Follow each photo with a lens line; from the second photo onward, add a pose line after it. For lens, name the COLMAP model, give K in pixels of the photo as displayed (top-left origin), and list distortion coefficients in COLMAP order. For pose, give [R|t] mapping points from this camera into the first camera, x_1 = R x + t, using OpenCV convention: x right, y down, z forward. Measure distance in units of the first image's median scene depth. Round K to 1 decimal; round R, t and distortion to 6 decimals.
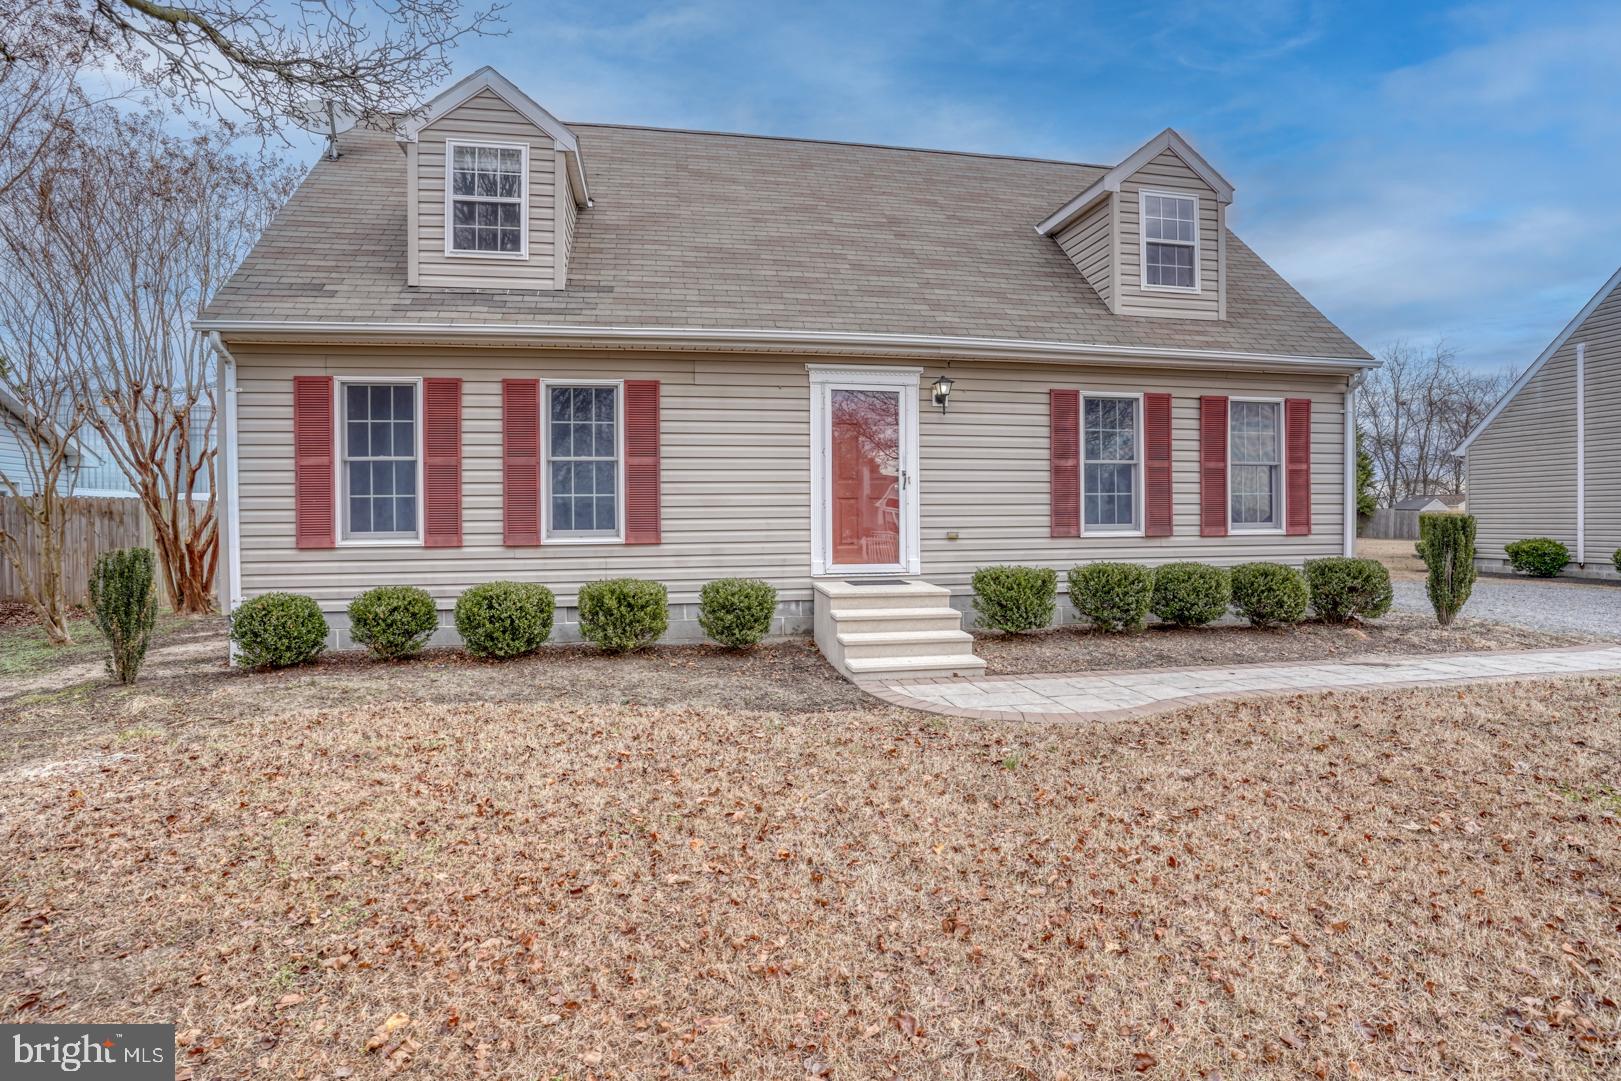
lens RADIAL K [[803.6, 0, 812.2], [0, 803.6, 543.9], [0, 0, 1]] dist [-0.059268, 0.019302]
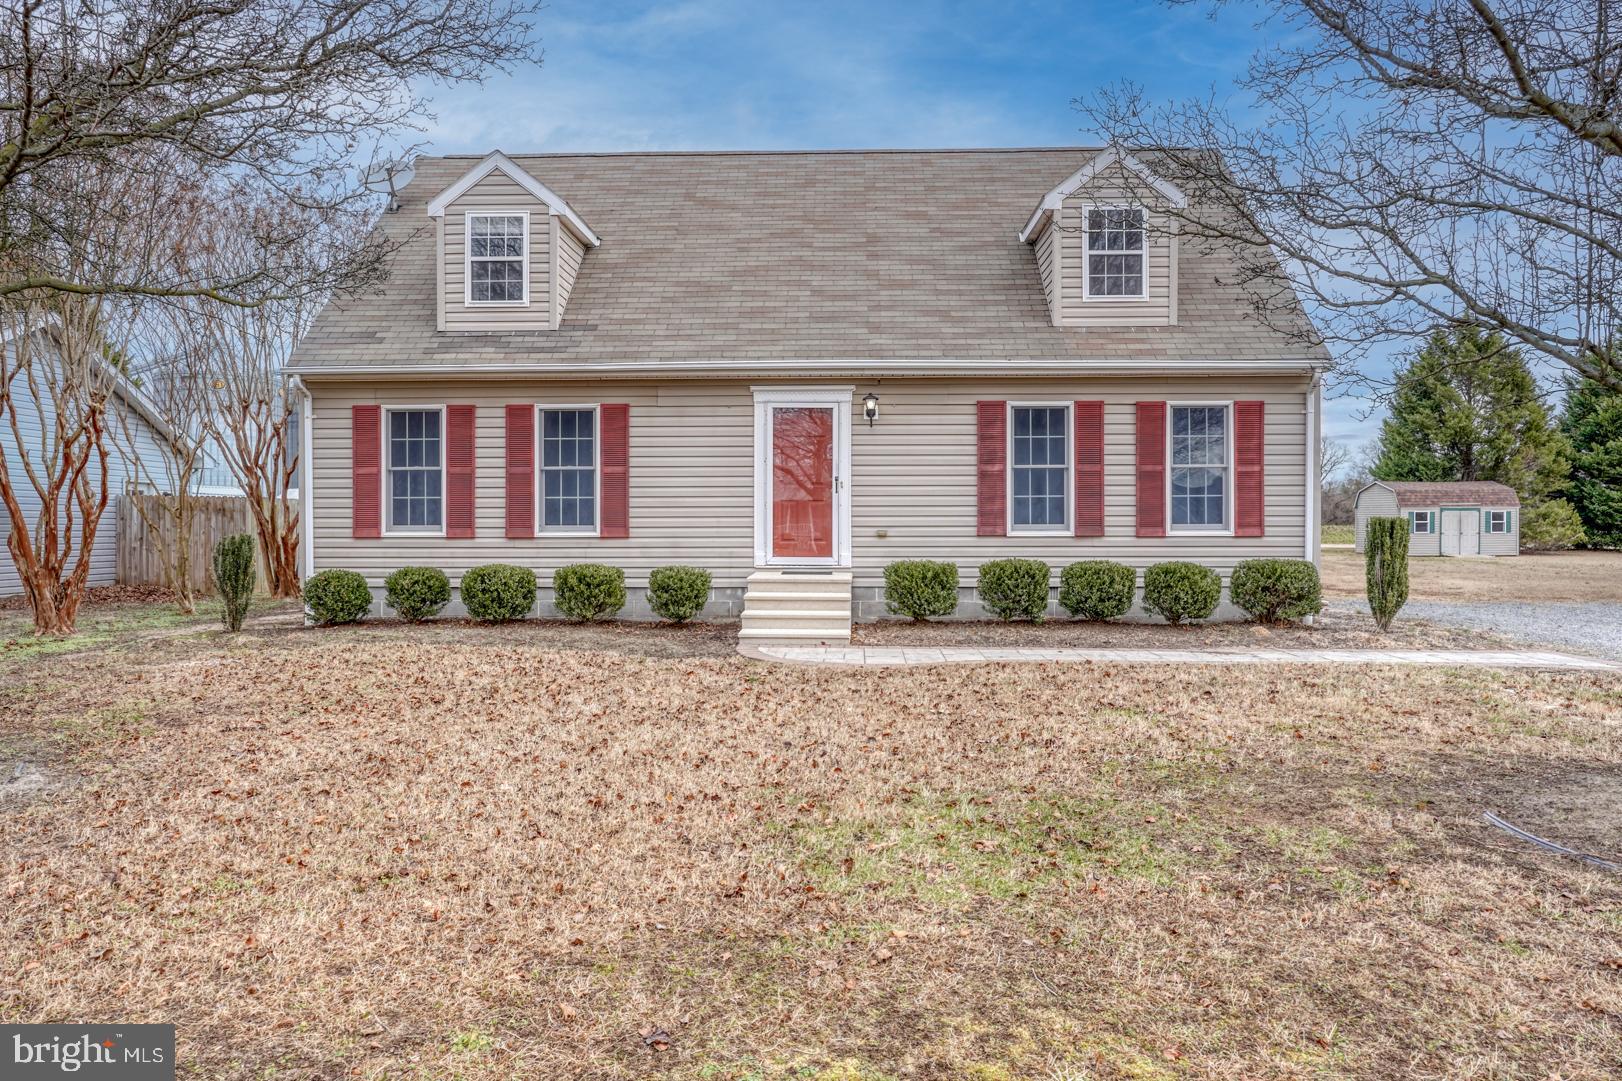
lens RADIAL K [[1051.8, 0, 824.8], [0, 1051.8, 552.1], [0, 0, 1]] dist [0.002807, -0.018515]
pose [[0.977656, 0.012213, -0.209858, 0.427596], [-0.013185, 0.999908, -0.003236, 0.022726], [0.209799, 0.005931, 0.977727, -0.488398]]
